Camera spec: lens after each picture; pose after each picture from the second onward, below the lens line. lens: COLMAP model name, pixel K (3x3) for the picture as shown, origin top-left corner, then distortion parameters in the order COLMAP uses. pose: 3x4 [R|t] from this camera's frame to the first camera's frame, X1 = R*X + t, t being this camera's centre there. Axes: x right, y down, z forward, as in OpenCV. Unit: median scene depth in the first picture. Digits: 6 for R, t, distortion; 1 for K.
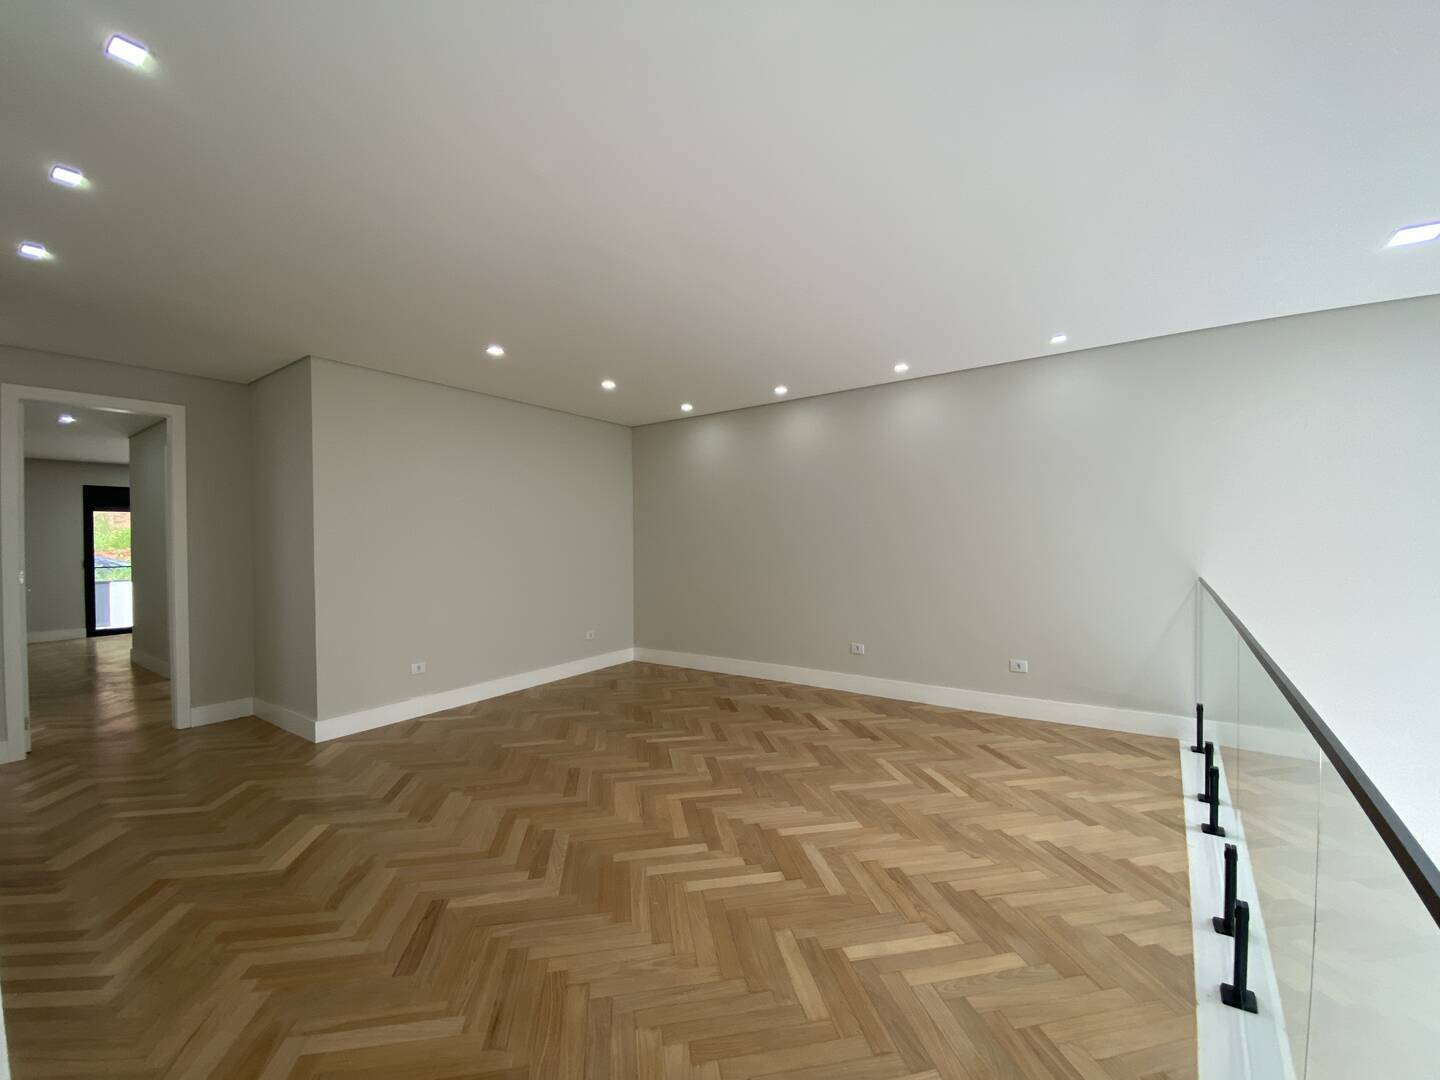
lens RADIAL K [[605.1, 0, 715.4], [0, 605.1, 545.4], [0, 0, 1]] dist [0.056673, -0.032049]
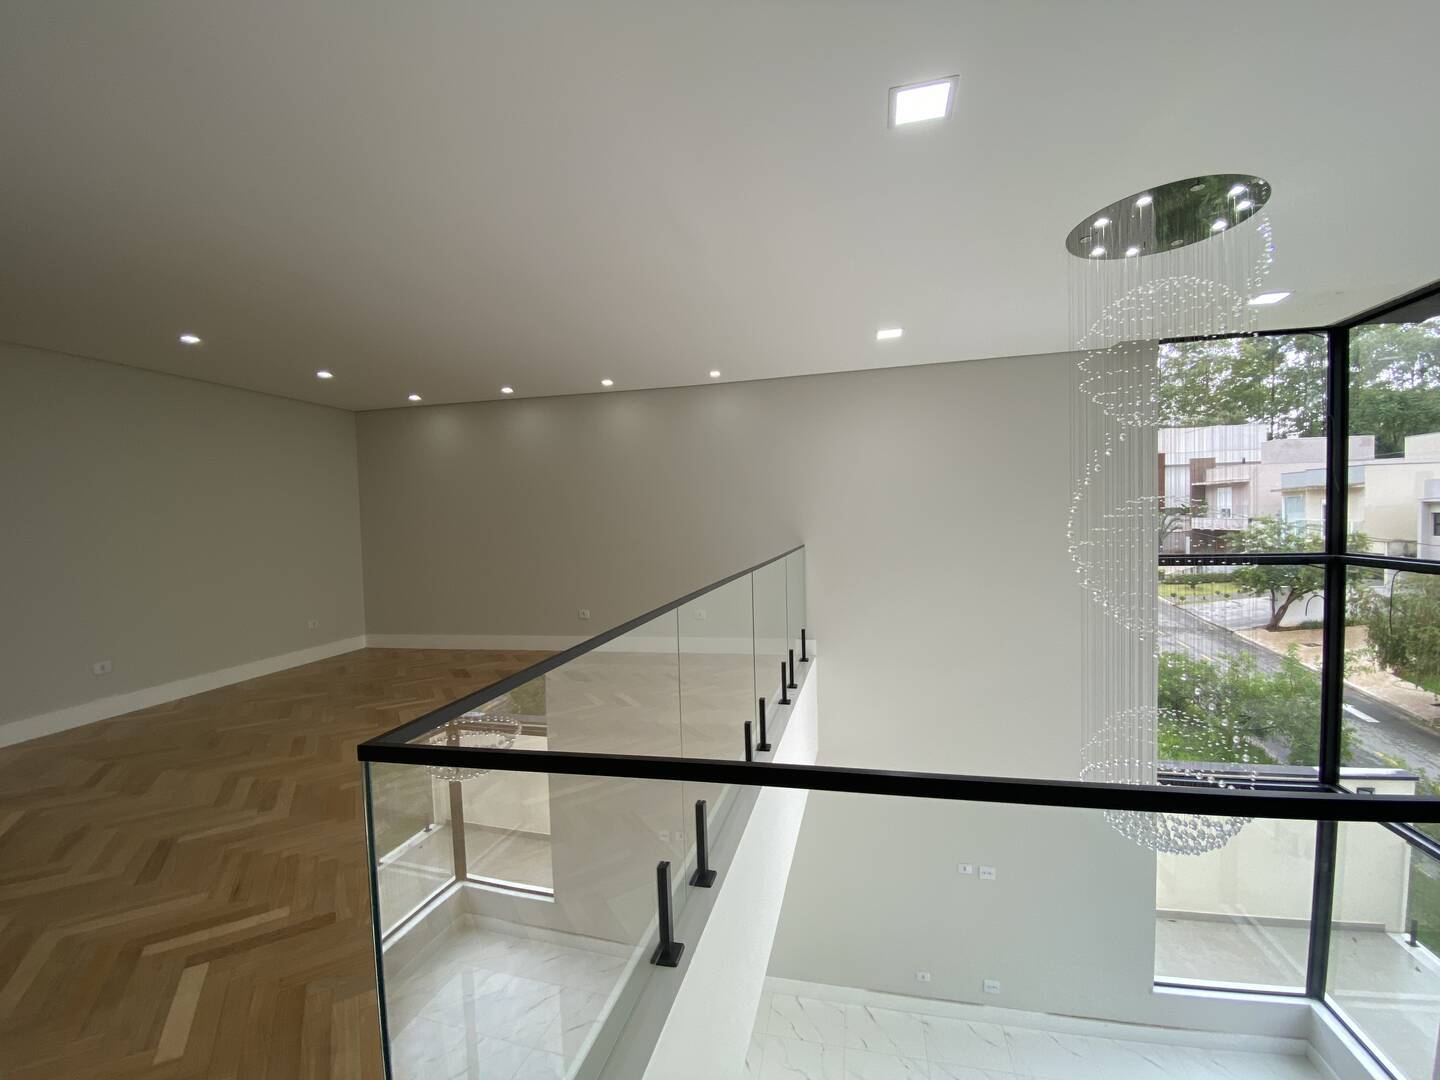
lens RADIAL K [[605.1, 0, 715.4], [0, 605.1, 545.4], [0, 0, 1]] dist [0.056673, -0.032049]
pose [[0.930184, -0.039066, 0.365010, 0.080230], [0.028669, 0.999015, 0.033864, 0.004151], [-0.365973, -0.021035, 0.930388, -0.332147]]
